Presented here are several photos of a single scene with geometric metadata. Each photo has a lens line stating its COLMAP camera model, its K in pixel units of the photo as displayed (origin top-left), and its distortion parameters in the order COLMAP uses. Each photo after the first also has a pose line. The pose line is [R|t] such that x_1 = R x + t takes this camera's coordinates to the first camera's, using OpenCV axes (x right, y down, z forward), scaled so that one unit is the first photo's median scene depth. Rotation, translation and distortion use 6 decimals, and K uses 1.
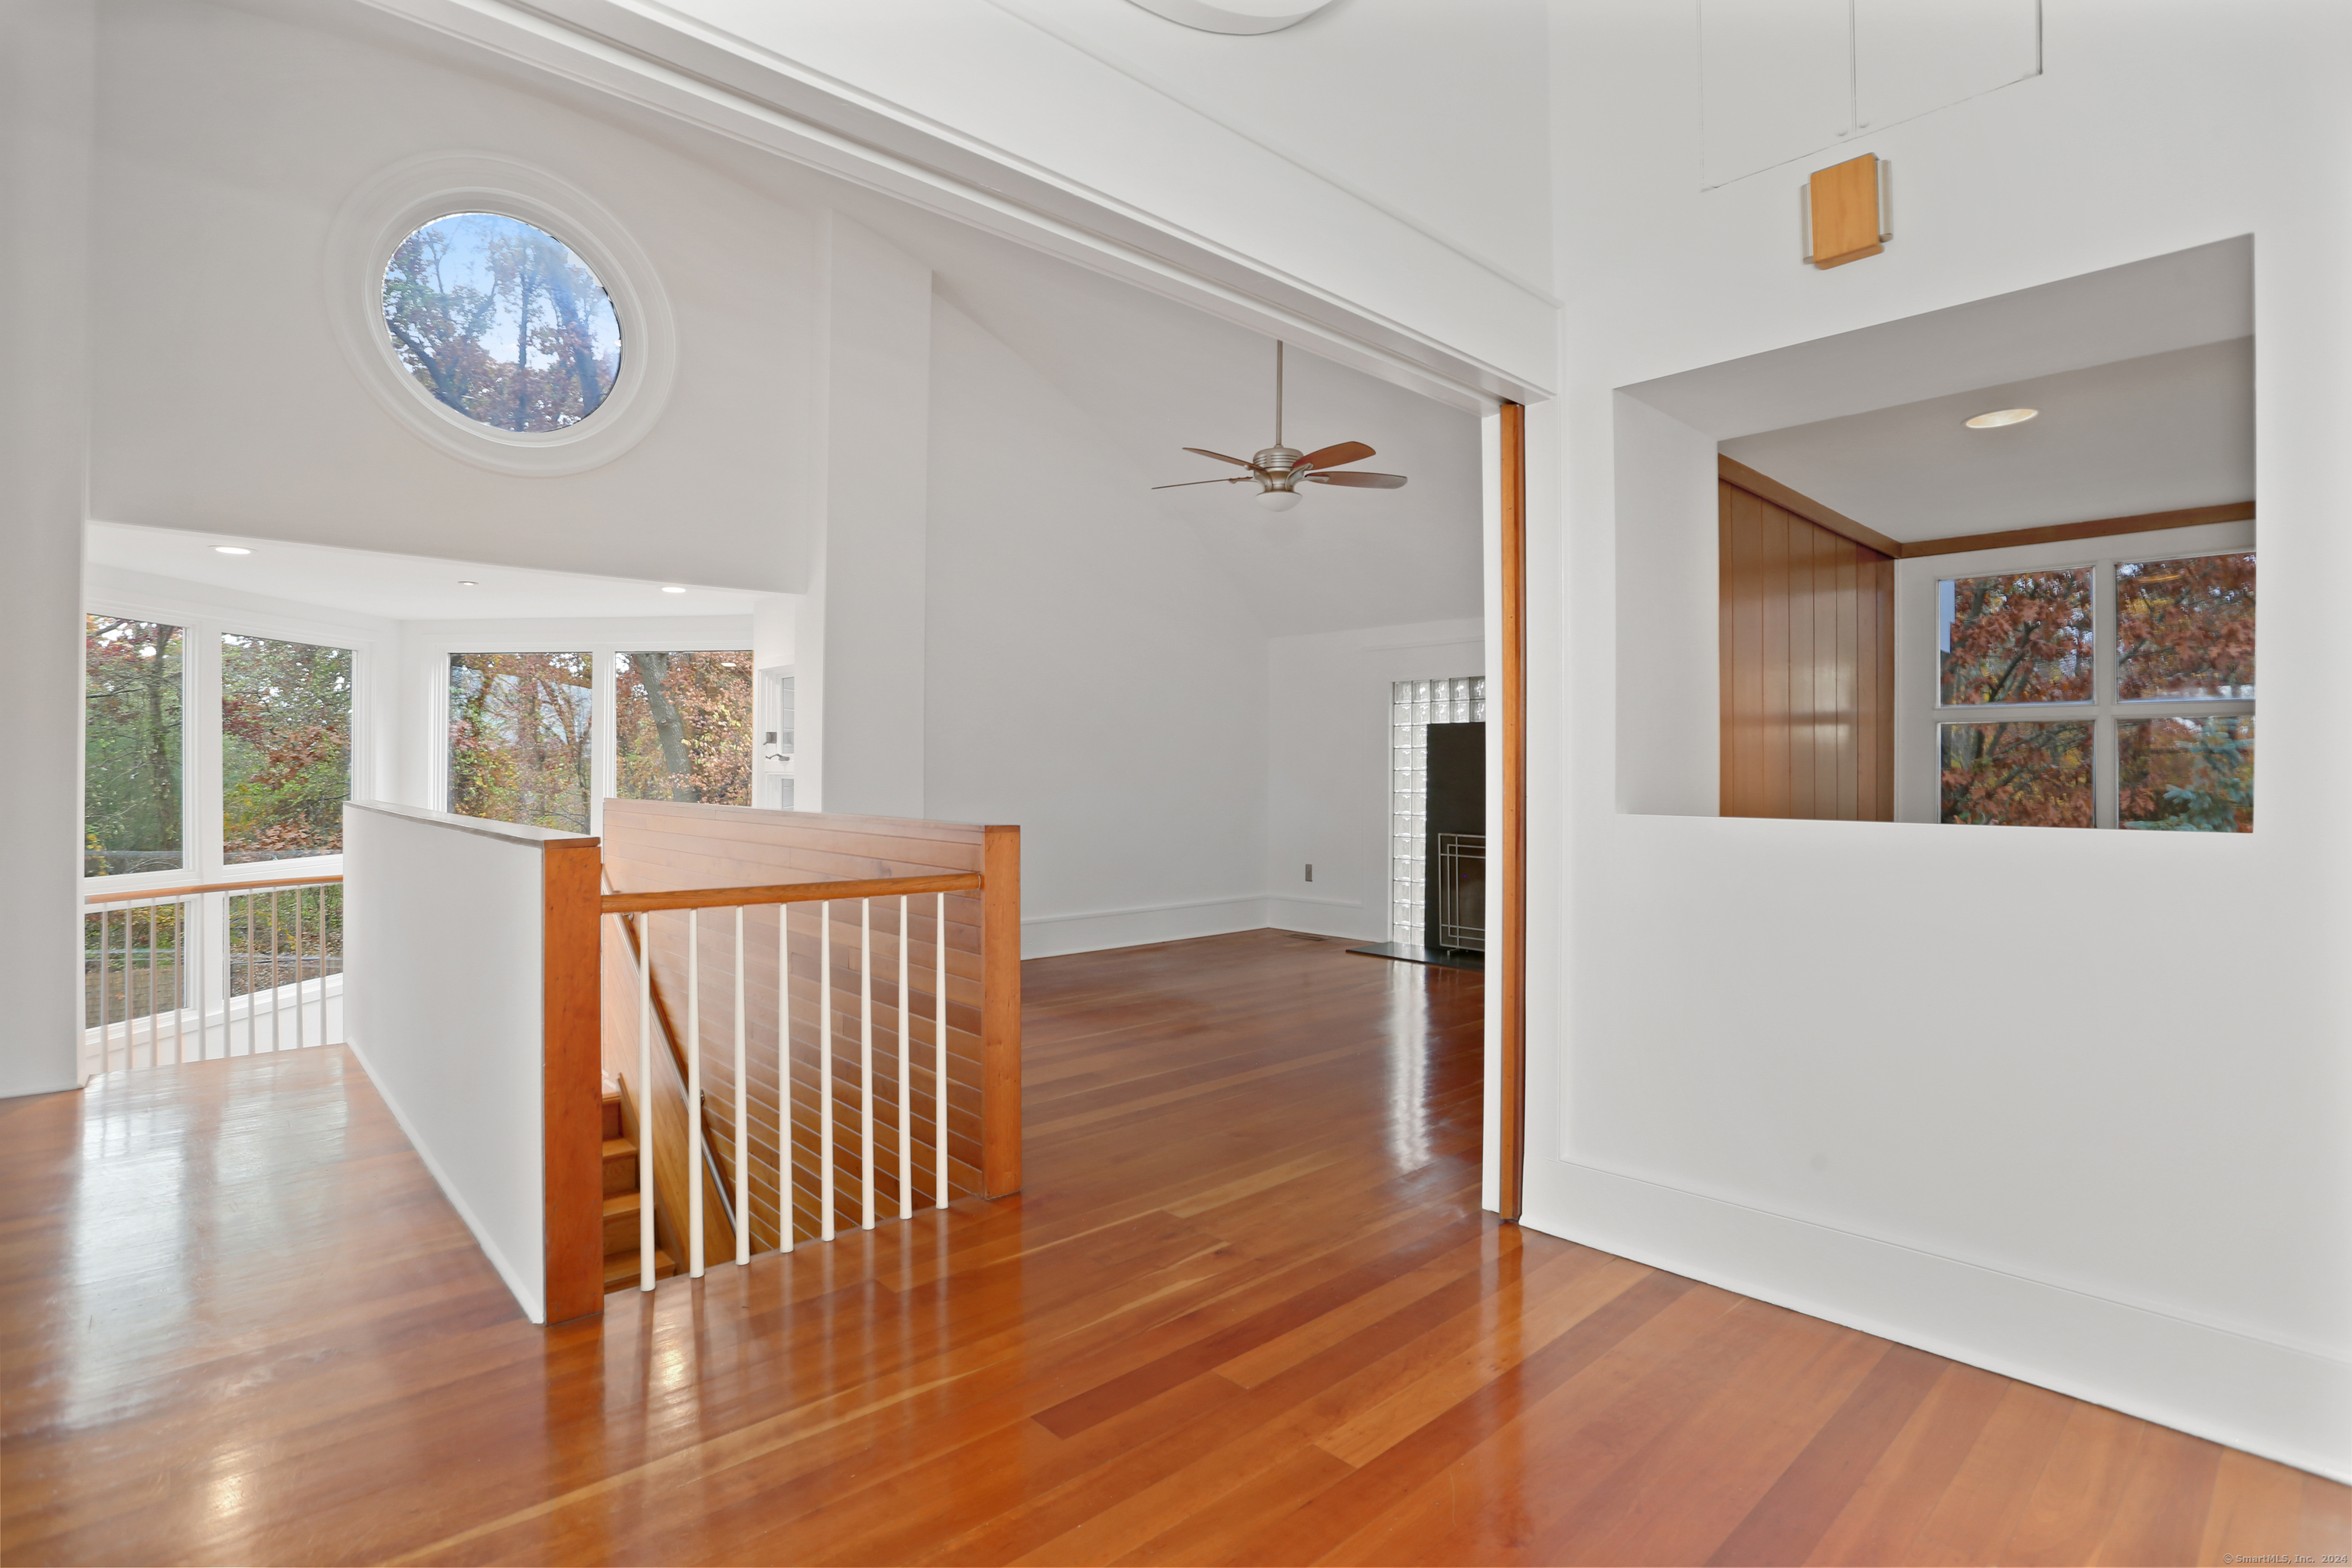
lens RADIAL K [[1104.3, 0, 1179.4], [0, 1104.3, 781.4], [0, 0, 1]] dist [-0.029015, 0.004399]
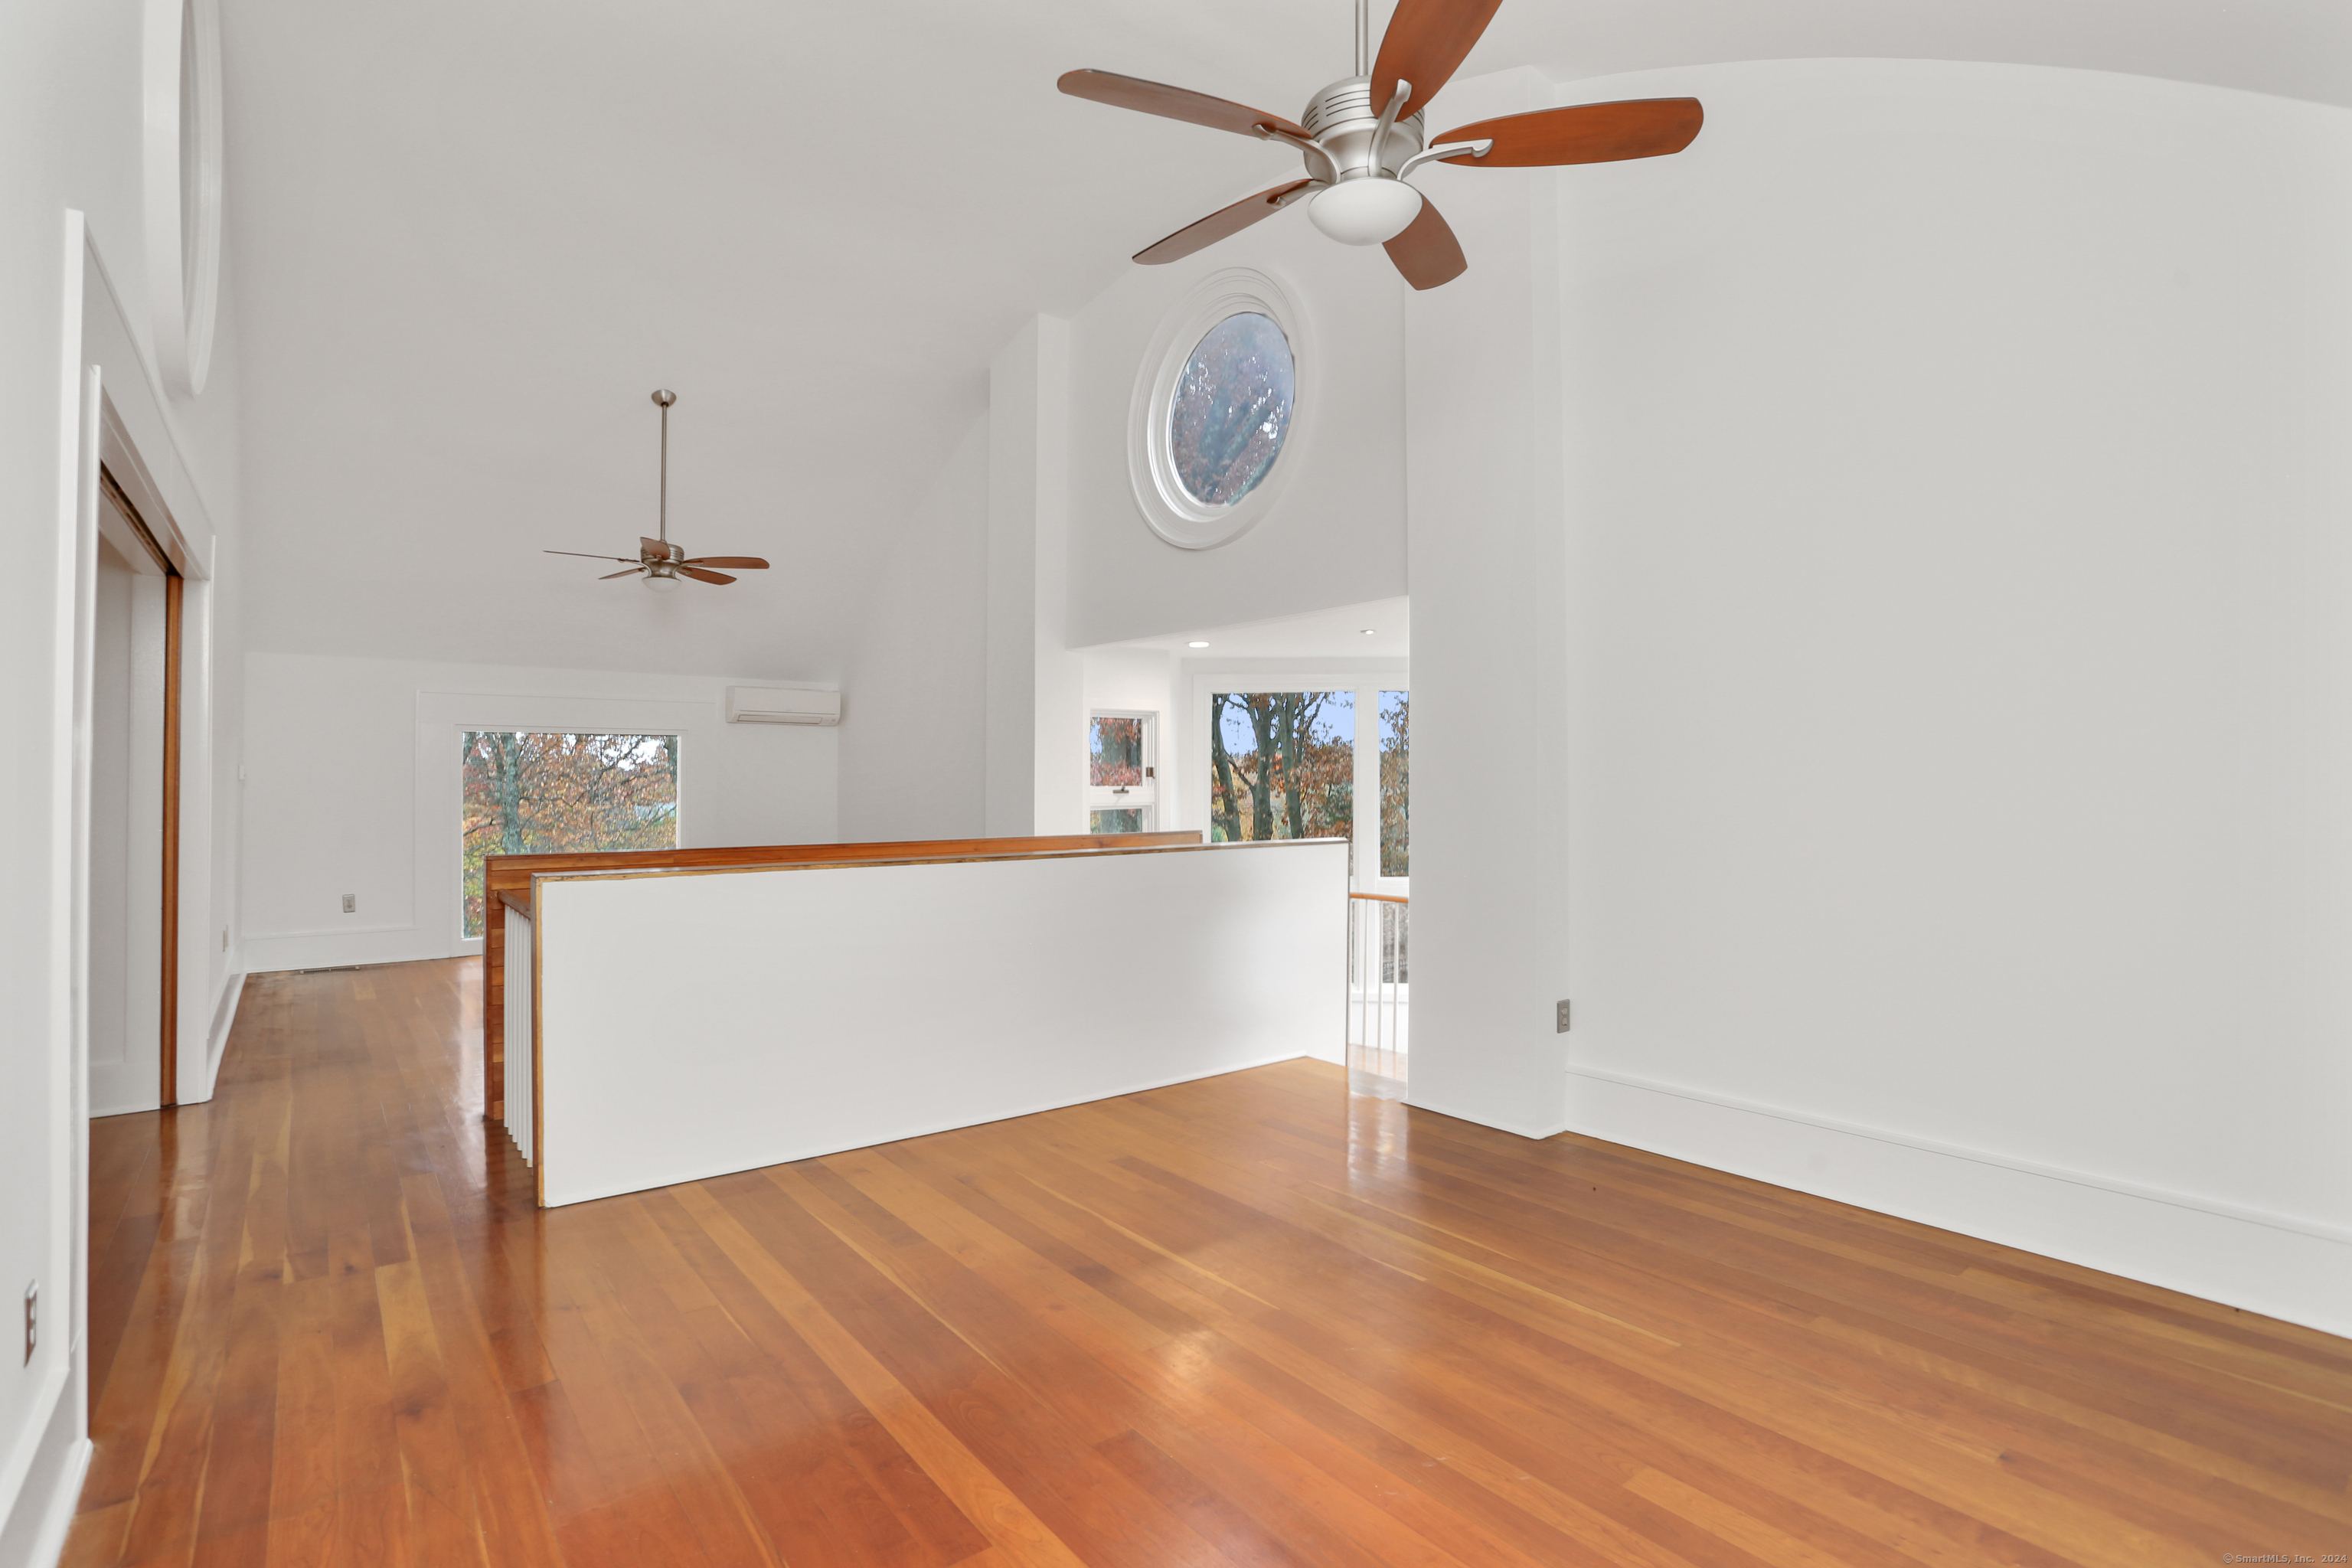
lens RADIAL K [[1104.3, 0, 1157.5], [0, 1104.3, 785.7], [0, 0, 1]] dist [-0.029015, 0.004399]
pose [[-0.079838, -0.011456, -0.996742, 0.389989], [-0.000163, 0.999934, -0.011480, -0.016419], [0.996808, -0.000754, -0.079834, 0.736386]]
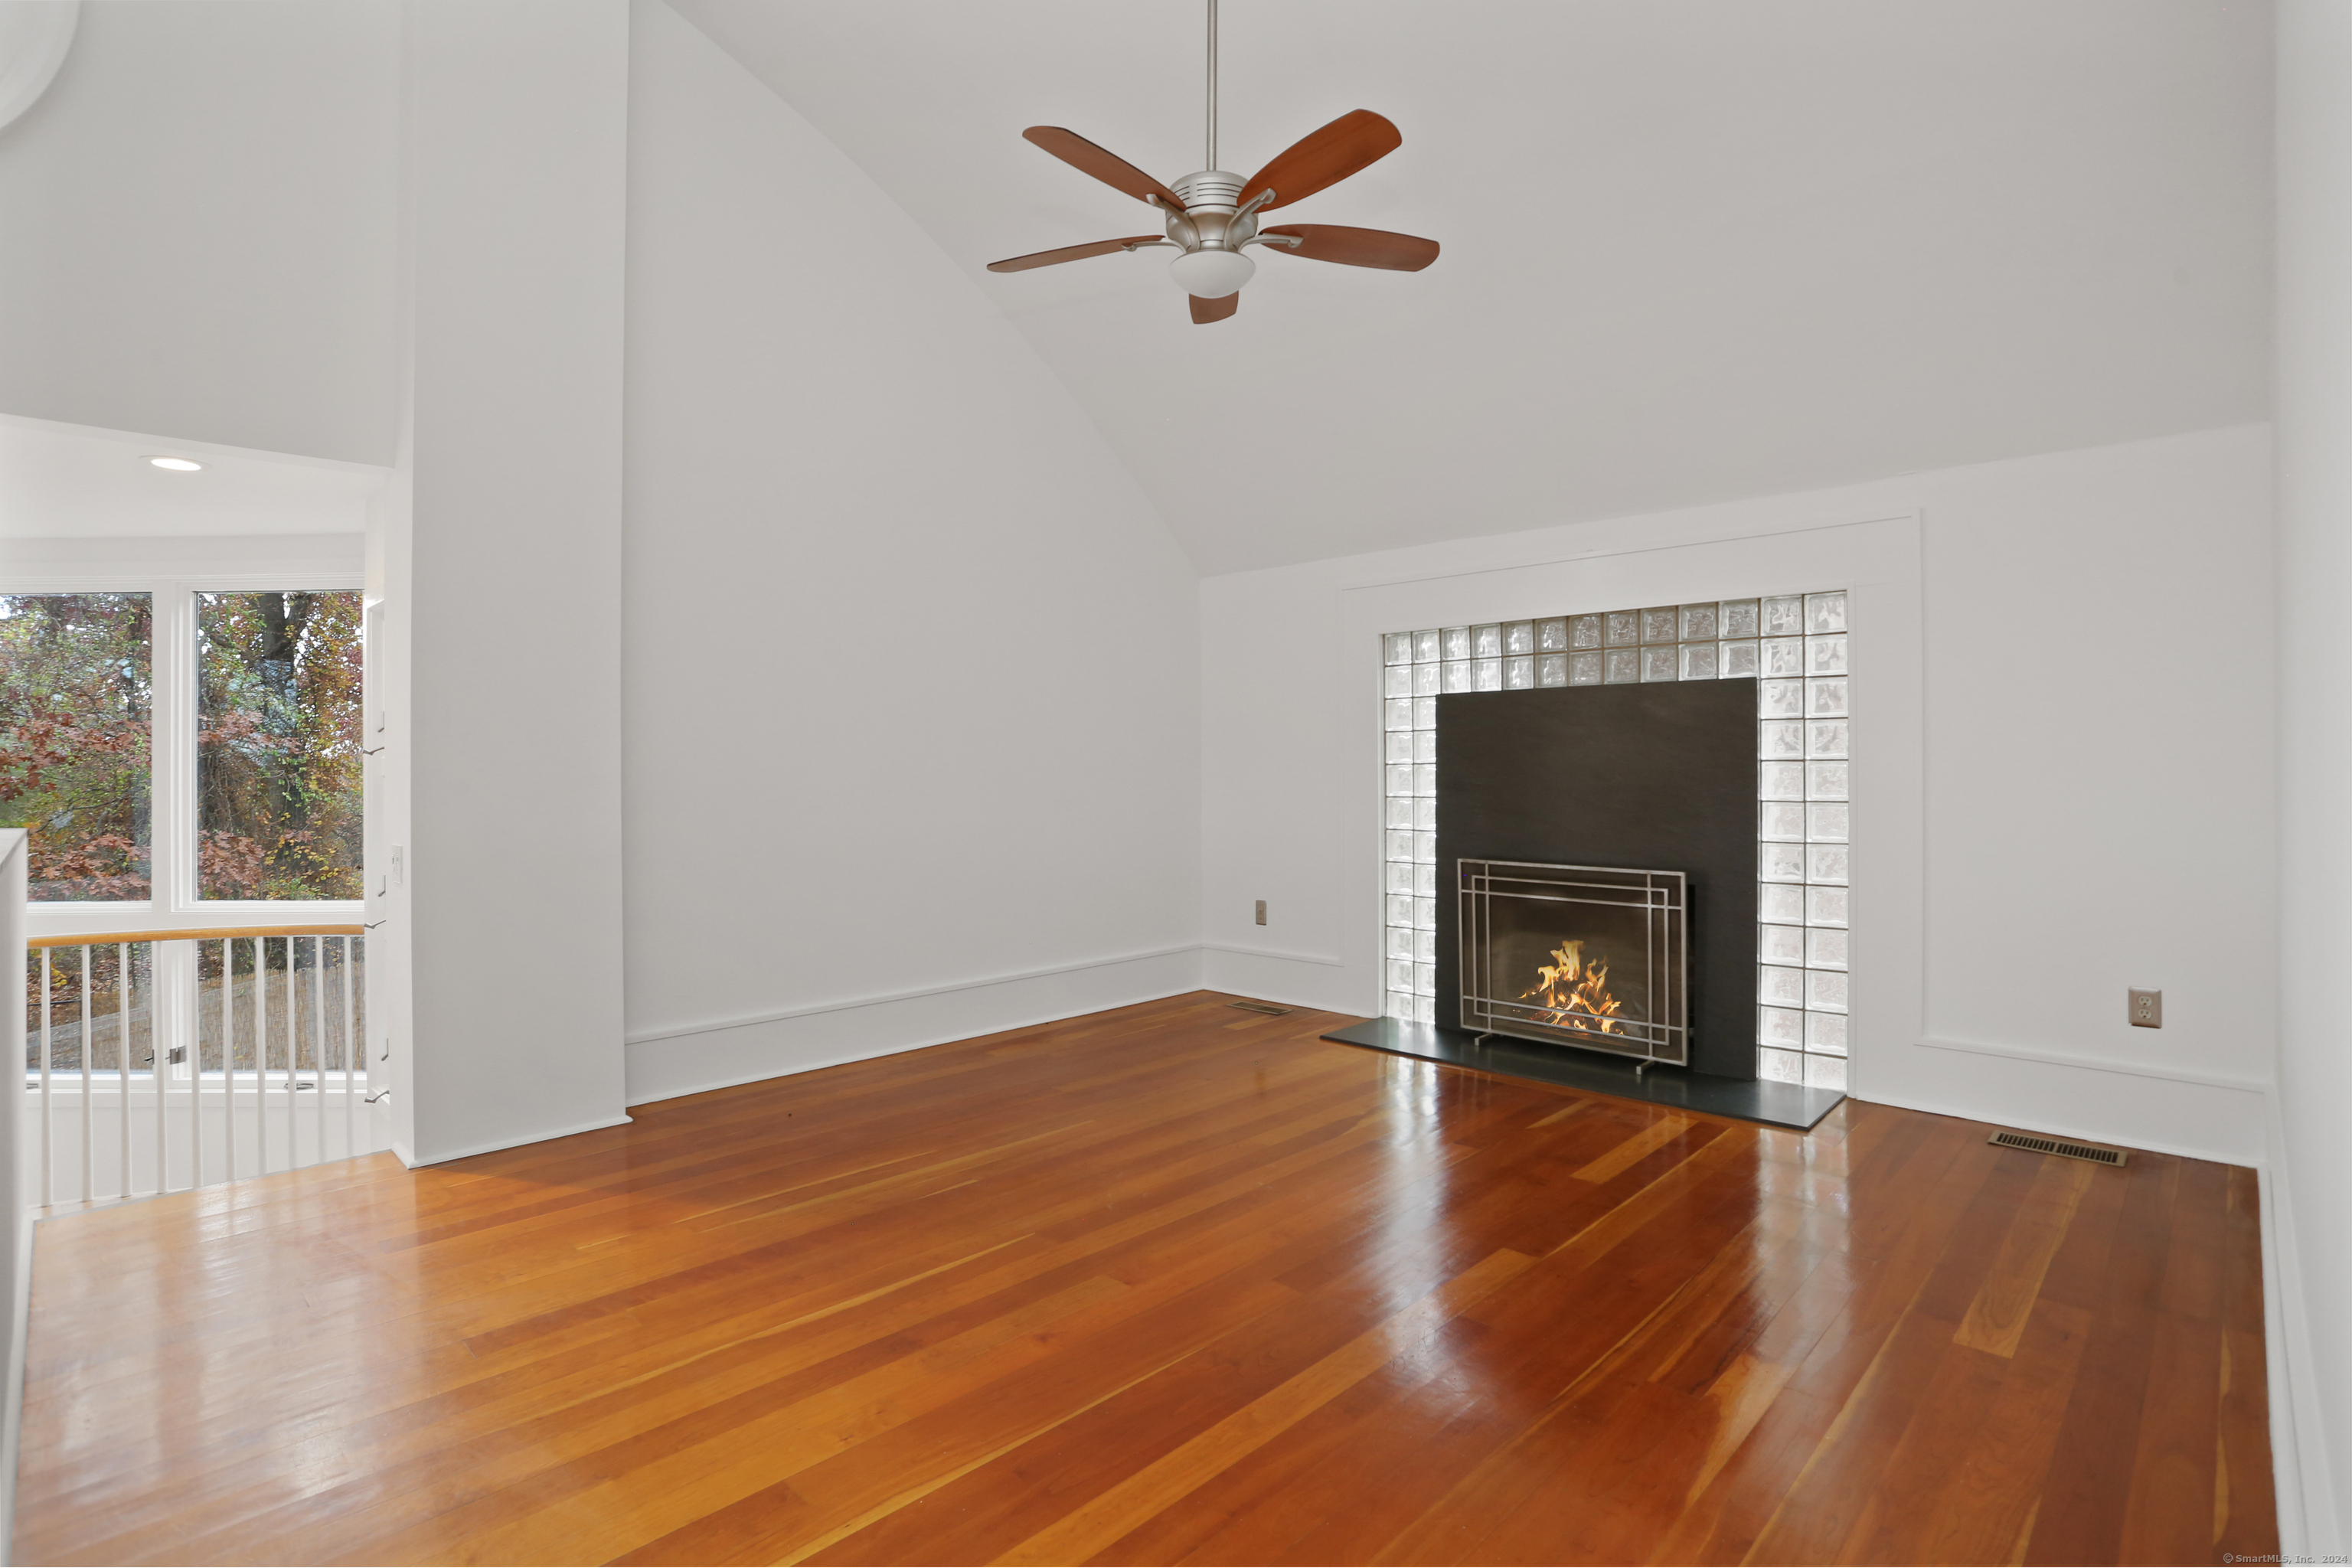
lens RADIAL K [[1104.3, 0, 1156.5], [0, 1104.3, 772.6], [0, 0, 1]] dist [-0.029015, 0.004399]
pose [[0.999431, -0.006511, 0.033110, 0.032240], [0.006478, 0.999978, 0.001100, -0.006274], [-0.033116, -0.000885, 0.999451, 0.342669]]
